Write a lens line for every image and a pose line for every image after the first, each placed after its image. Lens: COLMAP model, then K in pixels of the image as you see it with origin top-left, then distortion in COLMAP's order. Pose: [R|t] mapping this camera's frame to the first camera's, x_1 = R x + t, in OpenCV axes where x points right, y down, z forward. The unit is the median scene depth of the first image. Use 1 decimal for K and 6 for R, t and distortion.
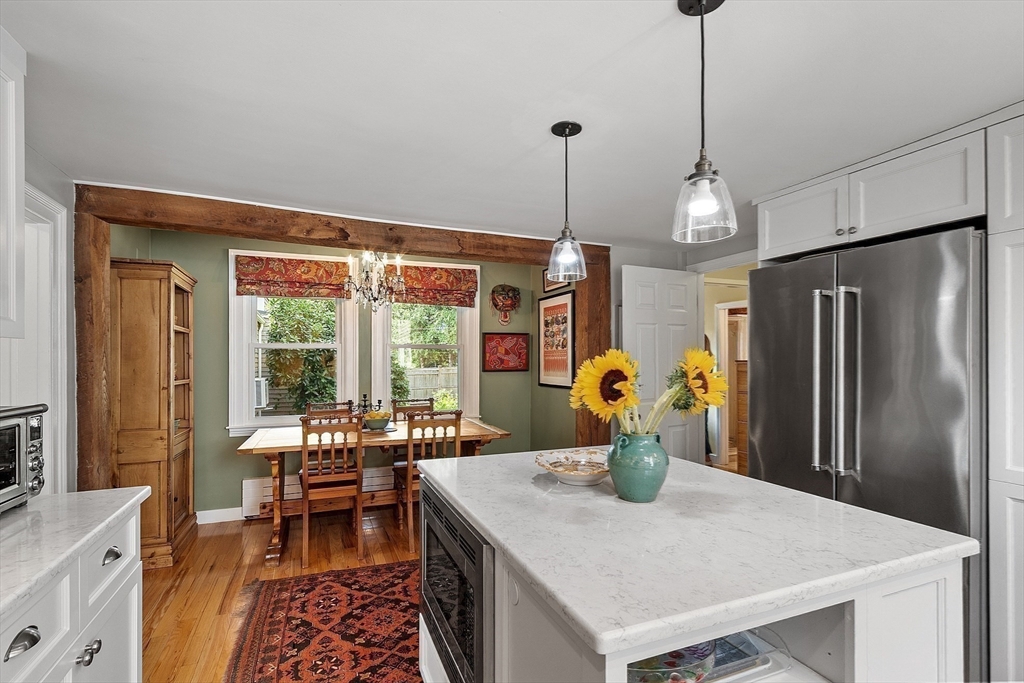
lens RADIAL K [[466.7, 0, 496.7], [0, 466.7, 361.5], [0, 0, 1]] dist [0.000219, -0.000461]
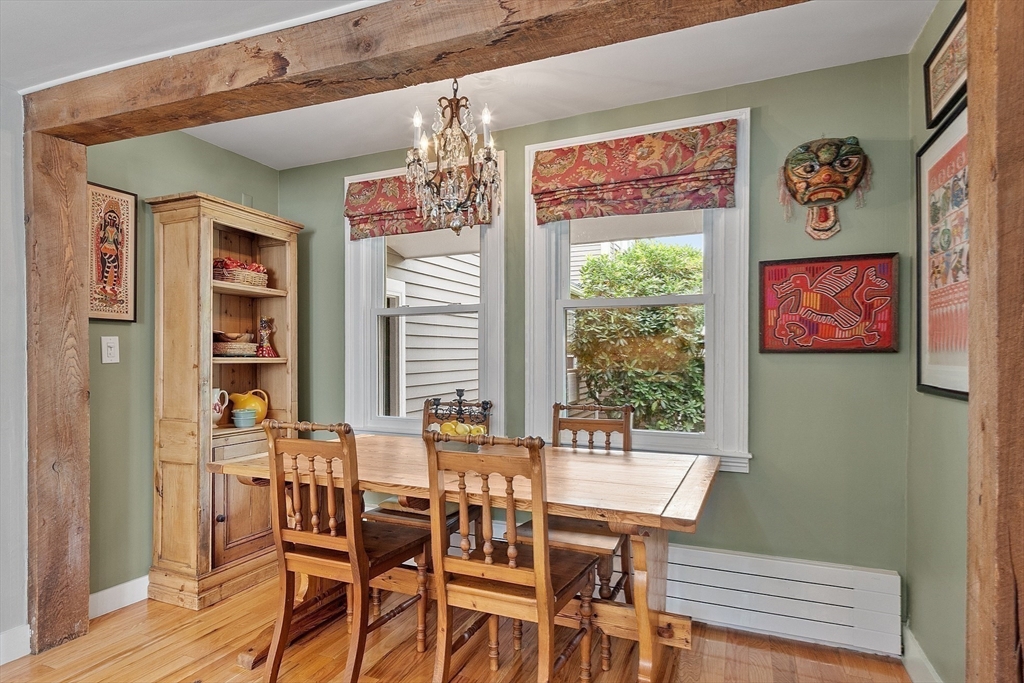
lens RADIAL K [[568.3, 0, 494.6], [0, 568.3, 355.4], [0, 0, 1]] dist [0.000770, -0.000620]
pose [[0.709539, 0.003148, -0.704659, 0.174116], [-0.004029, 0.999992, 0.000410, 0.026034], [0.704654, 0.002548, 0.709546, 0.473869]]
